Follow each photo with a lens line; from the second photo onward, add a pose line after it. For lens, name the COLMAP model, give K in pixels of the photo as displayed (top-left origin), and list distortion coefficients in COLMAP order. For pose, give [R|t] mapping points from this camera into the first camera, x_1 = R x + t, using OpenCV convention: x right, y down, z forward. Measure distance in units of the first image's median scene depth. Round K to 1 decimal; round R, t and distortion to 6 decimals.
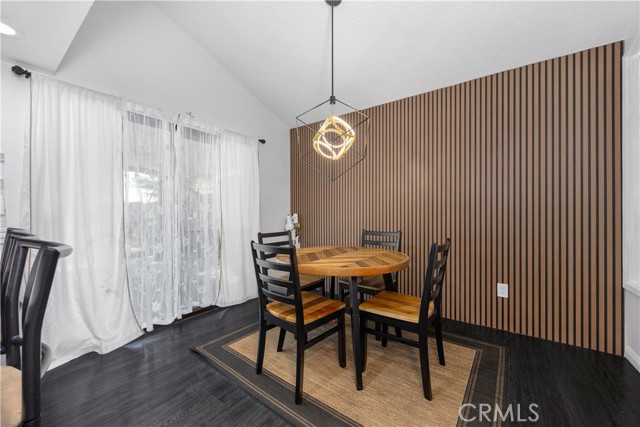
lens RADIAL K [[245.9, 0, 320.0], [0, 245.9, 213.5], [0, 0, 1]] dist [-0.002485, -0.000042]
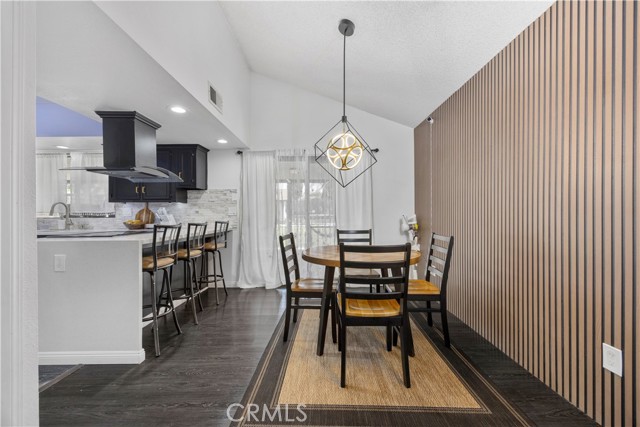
lens RADIAL K [[245.9, 0, 320.0], [0, 245.9, 213.5], [0, 0, 1]] dist [-0.002485, -0.000042]
pose [[0.597163, -0.001952, -0.802117, 0.797399], [0.002569, 0.999997, -0.000521, -0.005528], [0.802116, -0.001750, 0.597166, 0.171755]]
